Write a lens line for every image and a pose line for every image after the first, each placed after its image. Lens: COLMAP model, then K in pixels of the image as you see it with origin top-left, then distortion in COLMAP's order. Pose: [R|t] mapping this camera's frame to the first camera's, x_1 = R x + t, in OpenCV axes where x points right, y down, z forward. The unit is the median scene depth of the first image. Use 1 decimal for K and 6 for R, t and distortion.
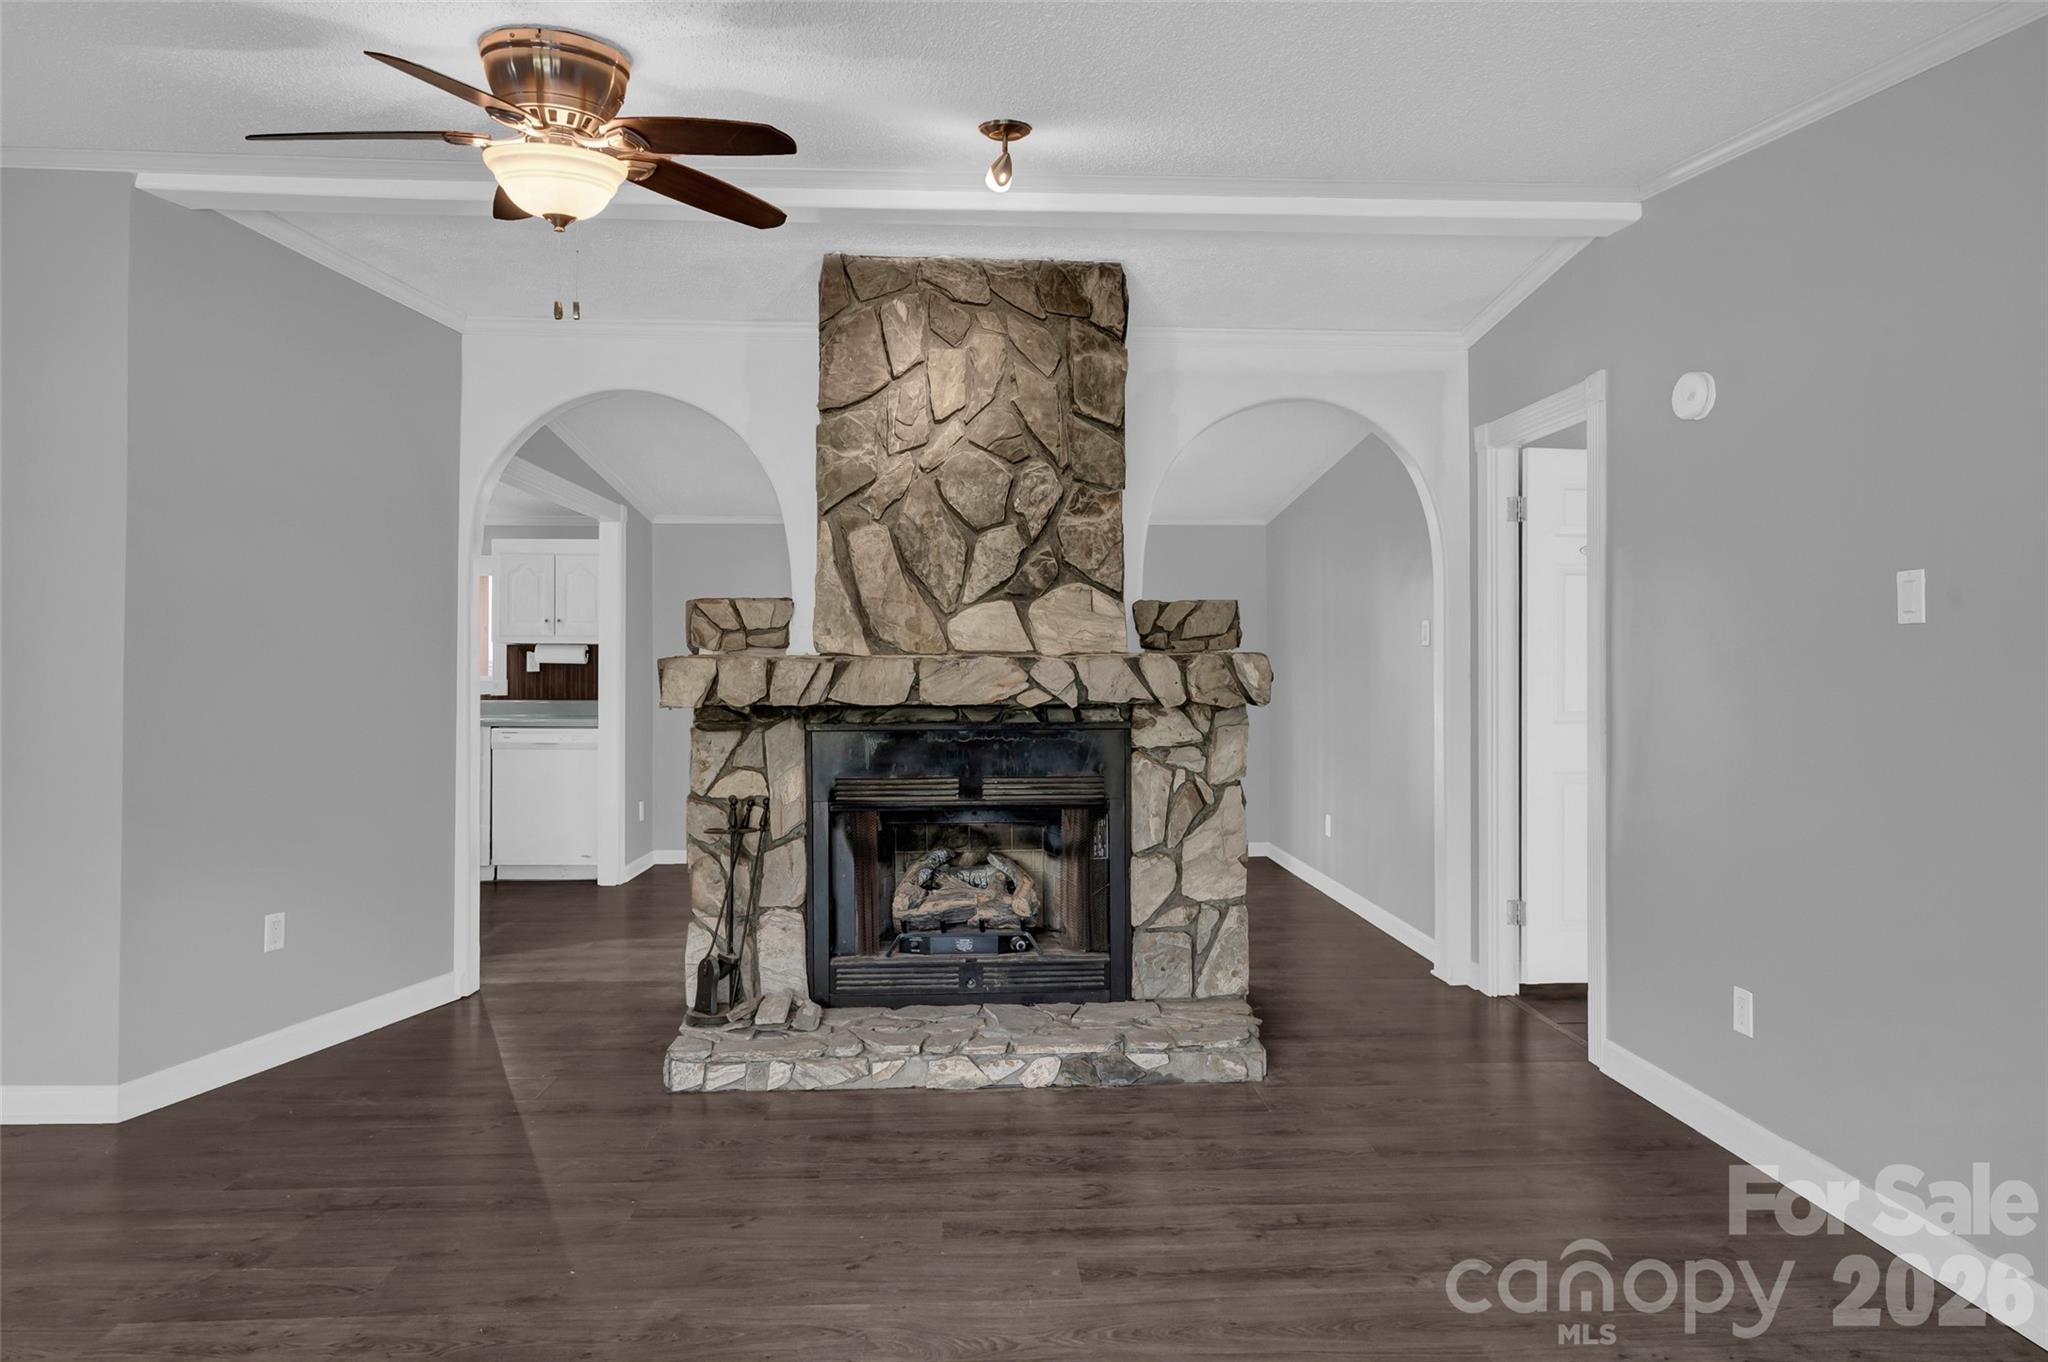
lens RADIAL K [[1202.2, 0, 1014.1], [0, 1202.2, 647.6], [0, 0, 1]] dist [-0.001227, 0.000251]
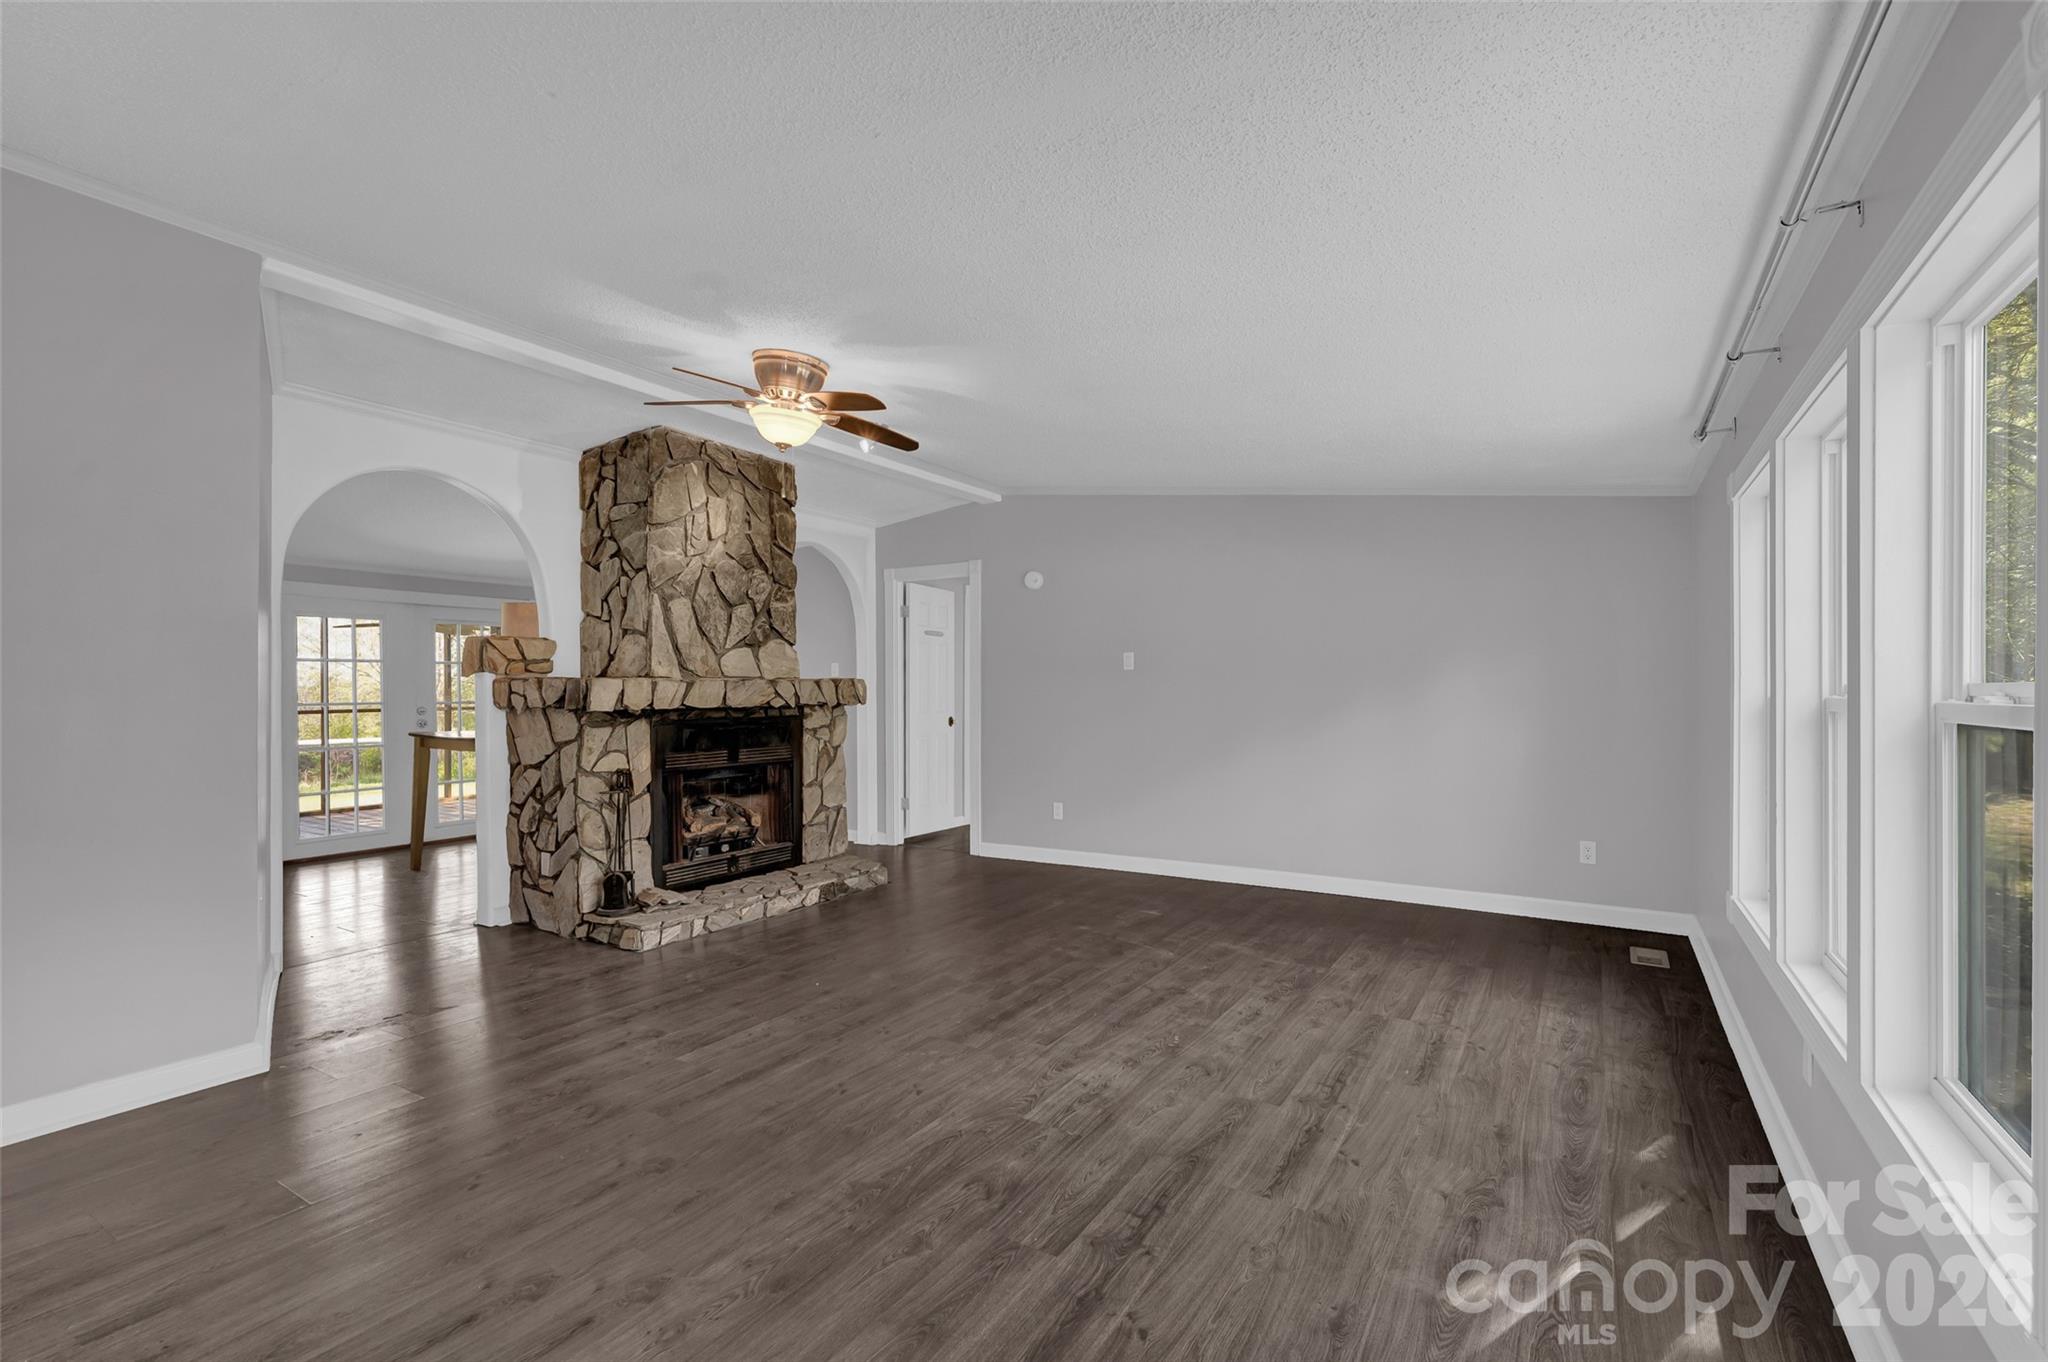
lens RADIAL K [[896.6, 0, 1020.3], [0, 896.6, 686.7], [0, 0, 1]] dist [0.002855, -0.000346]
pose [[0.582119, 0.000567, 0.813103, -0.838702], [-0.004041, 0.999989, 0.002197, 0.013256], [-0.813093, -0.004565, 0.582115, -0.084179]]
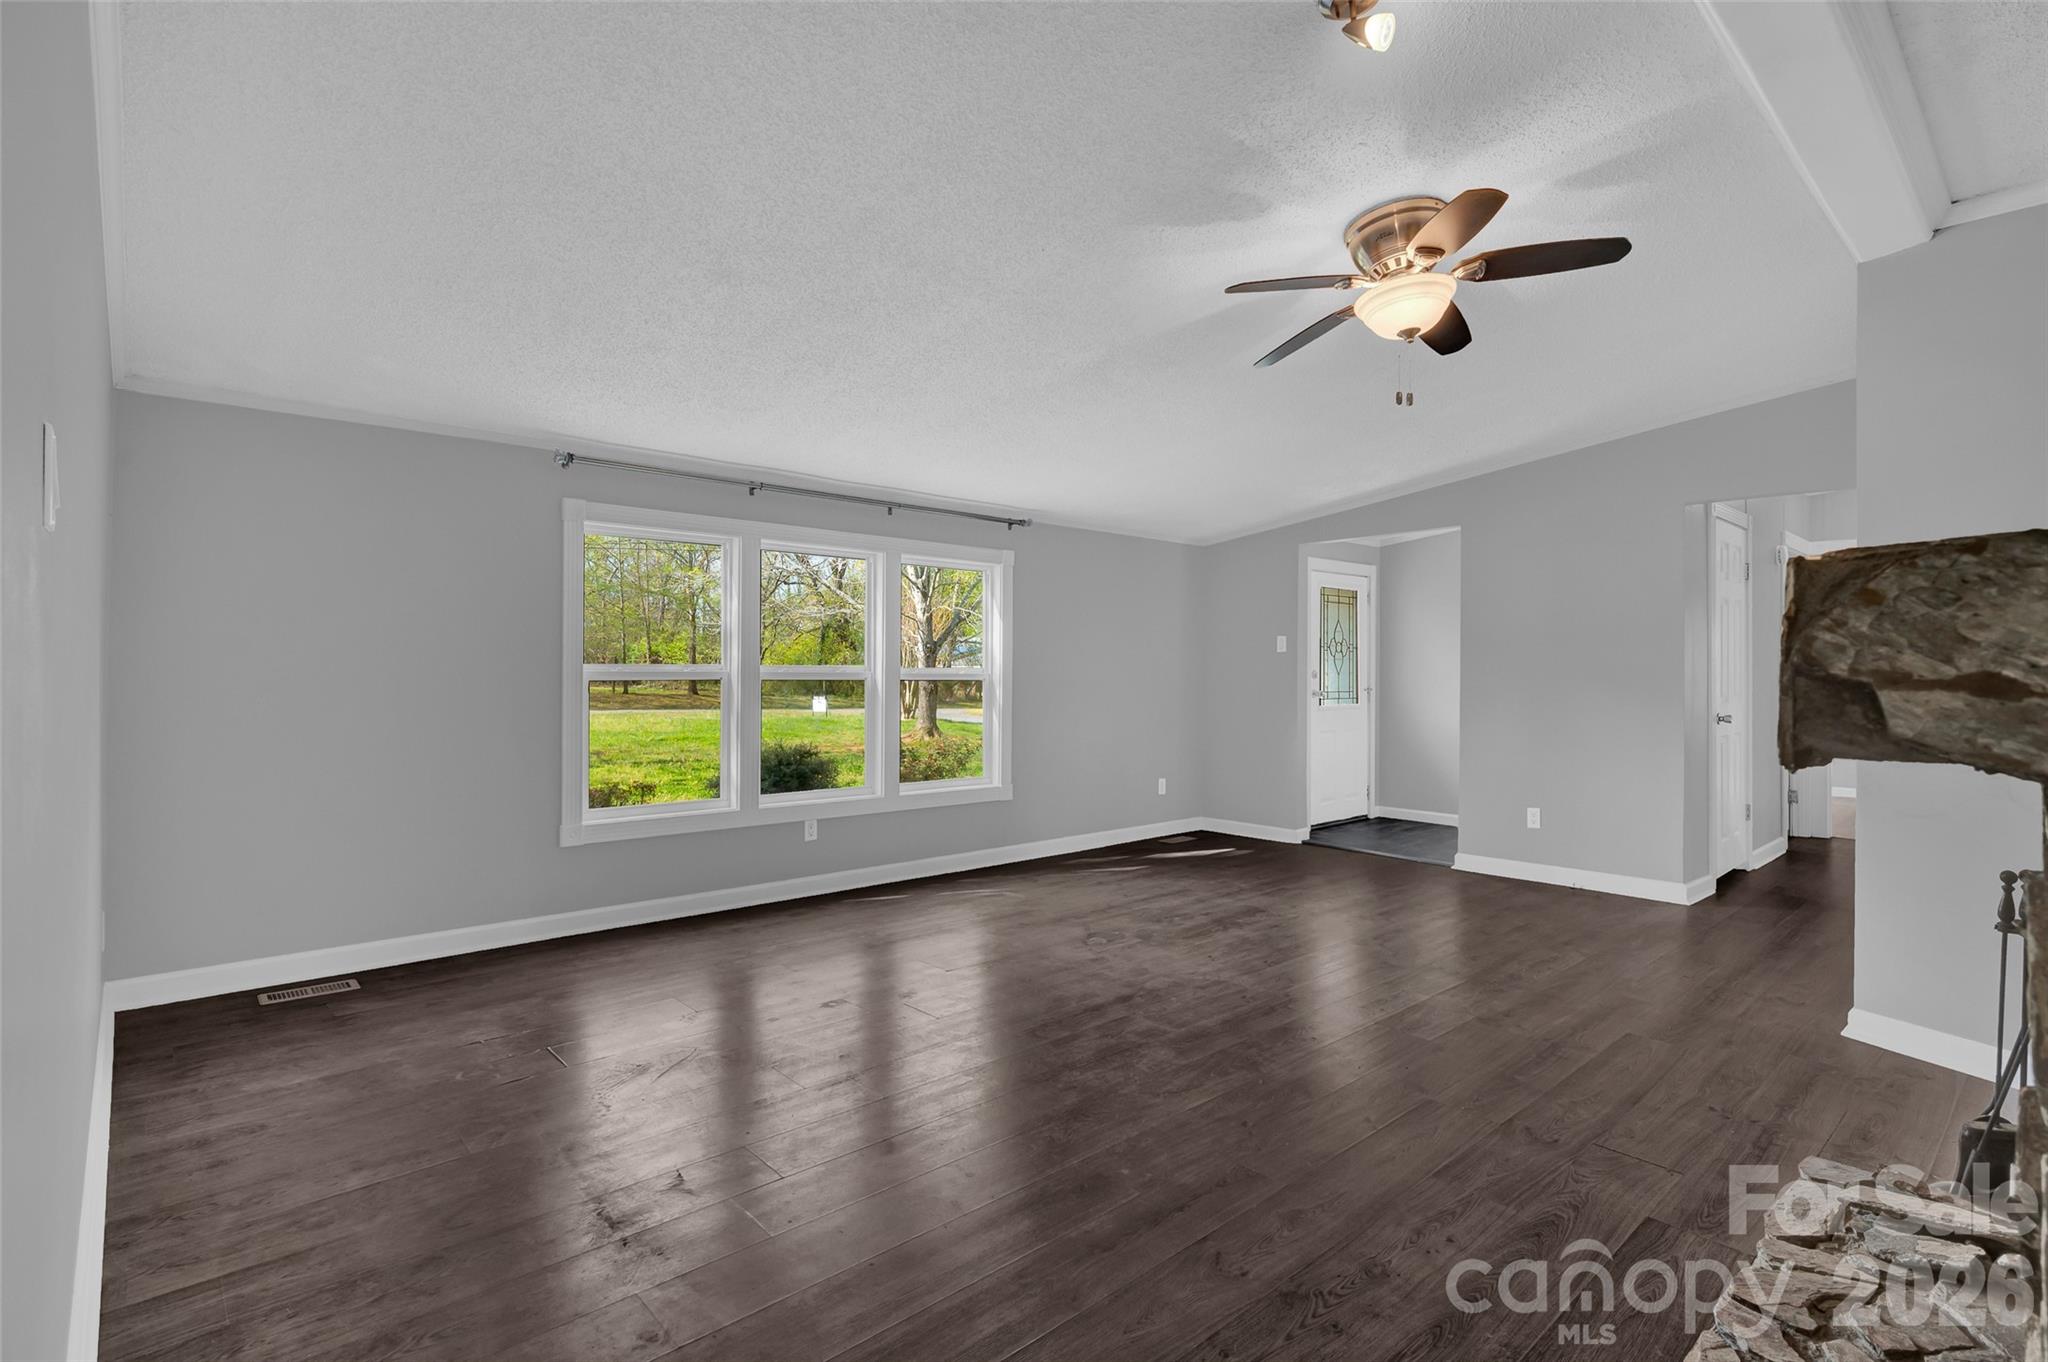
lens RADIAL K [[994.8, 0, 1024.0], [0, 994.8, 683.5], [0, 0, 1]] dist [0.000728, 0.000069]
pose [[-0.781761, -0.004028, -0.623565, 0.432016], [-0.003664, 0.999992, -0.001866, 0.034367], [0.623568, 0.000826, -0.781769, 1.029108]]
